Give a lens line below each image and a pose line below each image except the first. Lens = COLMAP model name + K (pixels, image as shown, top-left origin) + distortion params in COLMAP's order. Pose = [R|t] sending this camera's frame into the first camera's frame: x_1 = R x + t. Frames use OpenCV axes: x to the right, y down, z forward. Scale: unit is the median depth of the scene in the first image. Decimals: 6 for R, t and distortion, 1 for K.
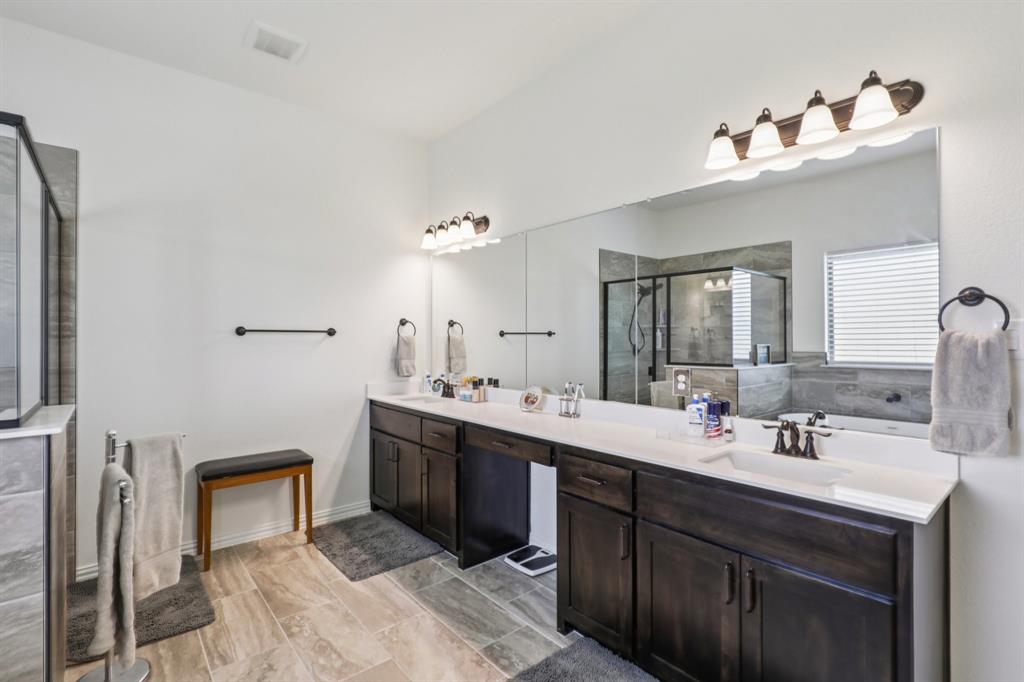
lens RADIAL K [[476.3, 0, 509.6], [0, 476.3, 335.9], [0, 0, 1]] dist [-0.002373, 0.000986]
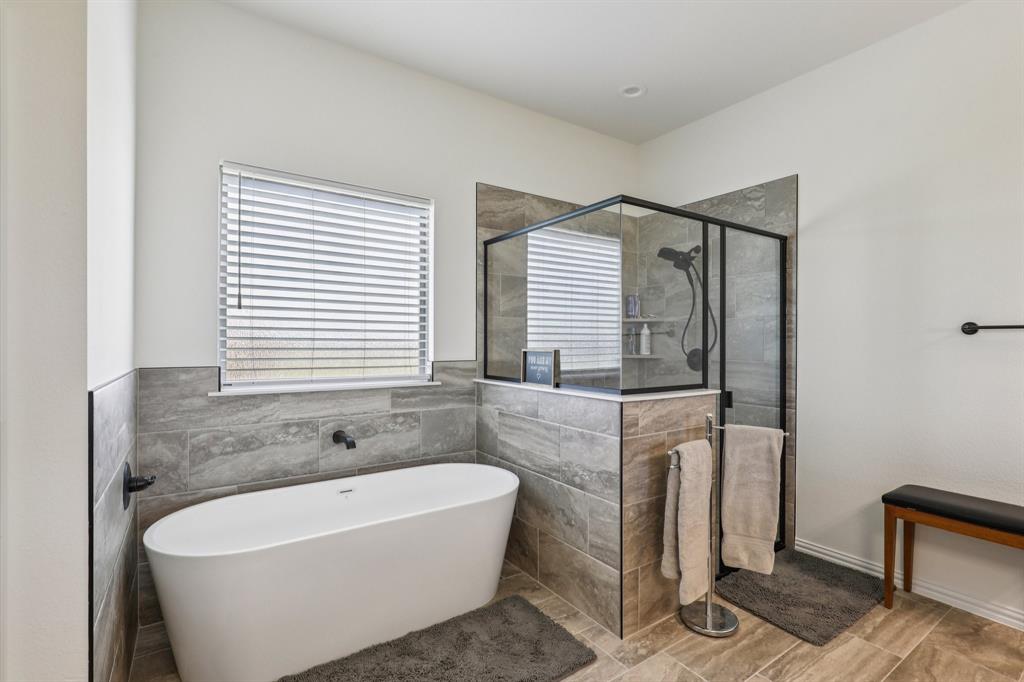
lens RADIAL K [[471.5, 0, 515.7], [0, 471.5, 342.2], [0, 0, 1]] dist [-0.000101, 0.000613]
pose [[-0.095202, 0.005561, -0.995442, 0.301302], [0.004283, 0.999977, 0.005176, 0.005894], [0.995449, -0.003771, -0.095224, 0.451634]]
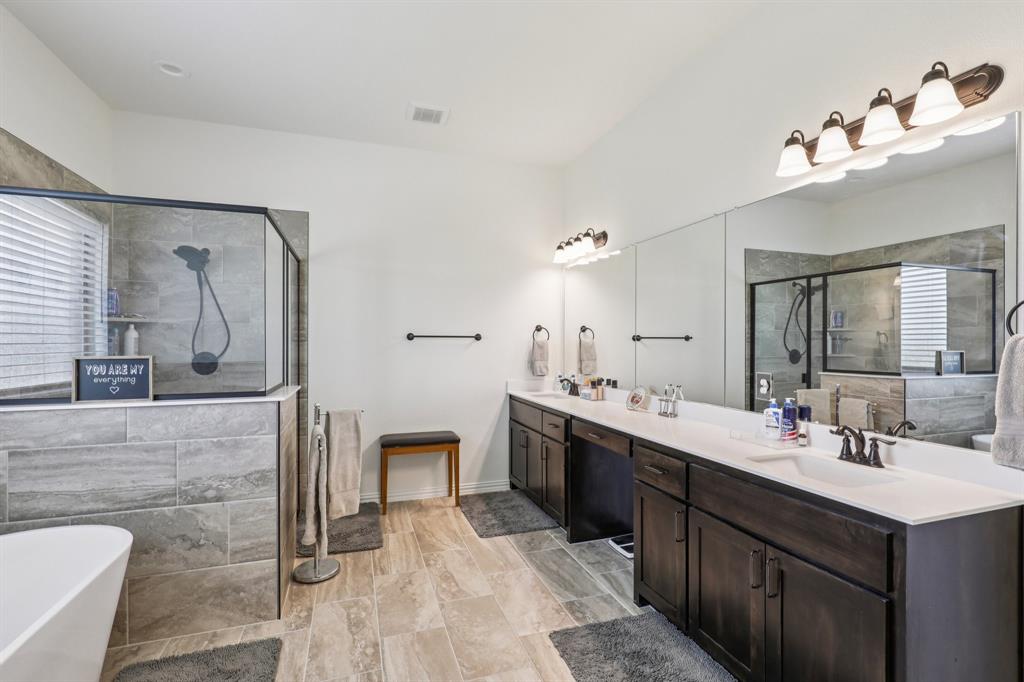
lens RADIAL K [[471.5, 0, 515.7], [0, 471.5, 342.2], [0, 0, 1]] dist [-0.000101, 0.000613]
pose [[0.933517, 0.002437, -0.358526, 0.205838], [-0.000769, 0.999988, 0.004796, -0.001596], [0.358533, -0.004202, 0.933508, -0.121268]]
